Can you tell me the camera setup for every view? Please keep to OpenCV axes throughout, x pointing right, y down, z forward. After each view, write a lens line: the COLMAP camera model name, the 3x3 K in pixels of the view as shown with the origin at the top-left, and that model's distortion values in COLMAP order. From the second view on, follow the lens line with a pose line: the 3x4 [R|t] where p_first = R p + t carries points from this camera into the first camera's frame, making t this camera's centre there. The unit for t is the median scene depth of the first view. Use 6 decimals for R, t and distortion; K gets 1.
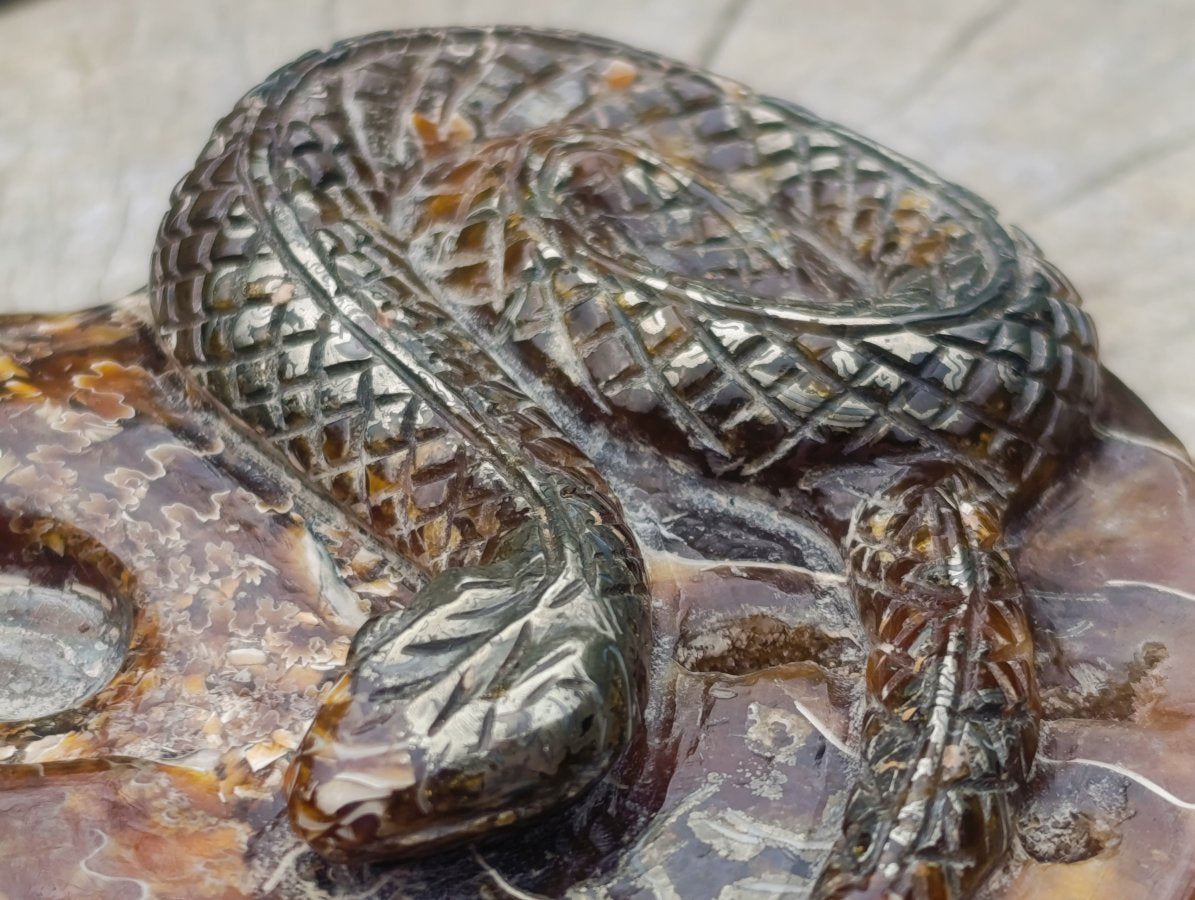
lens RADIAL K [[3508.9, 0, 599.6], [0, 3508.9, 388.8], [0, 0, 1]] dist [0.298875, -1.093321]
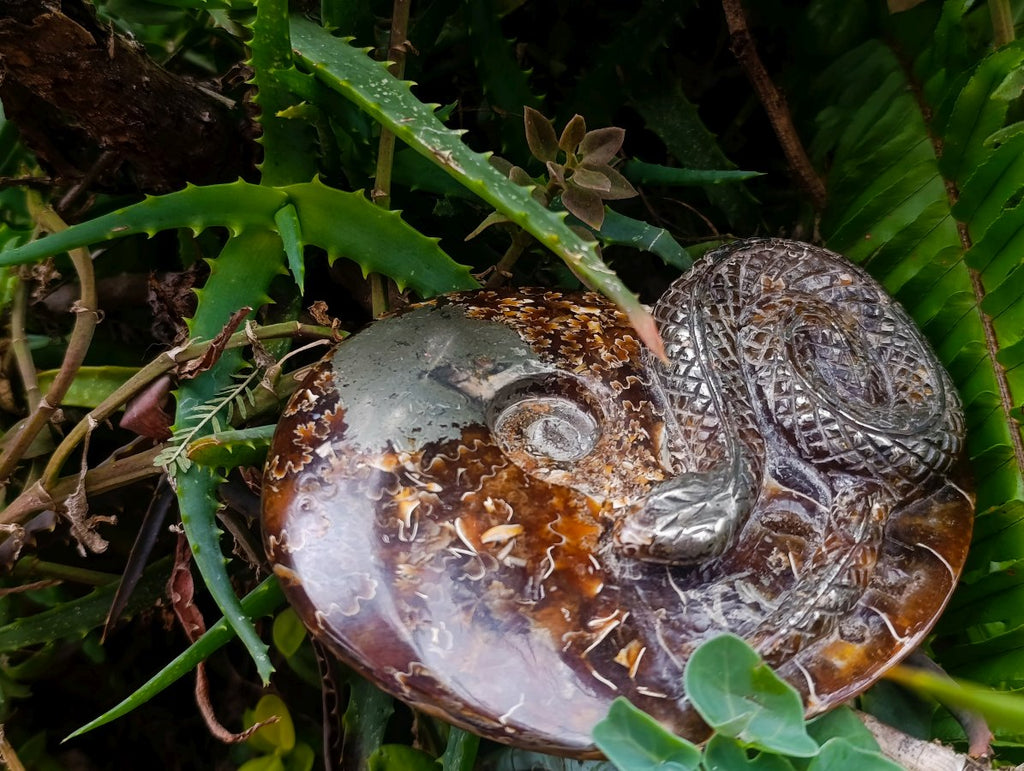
lens RADIAL K [[1480.9, 0, 513.3], [0, 1480.9, 363.6], [0, 0, 1]] dist [0.286677, -1.782426]
pose [[0.907787, 0.342344, -0.242327, 0.089381], [-0.285642, 0.927668, 0.240502, -0.279017], [0.307133, -0.149106, 0.939913, -0.226676]]
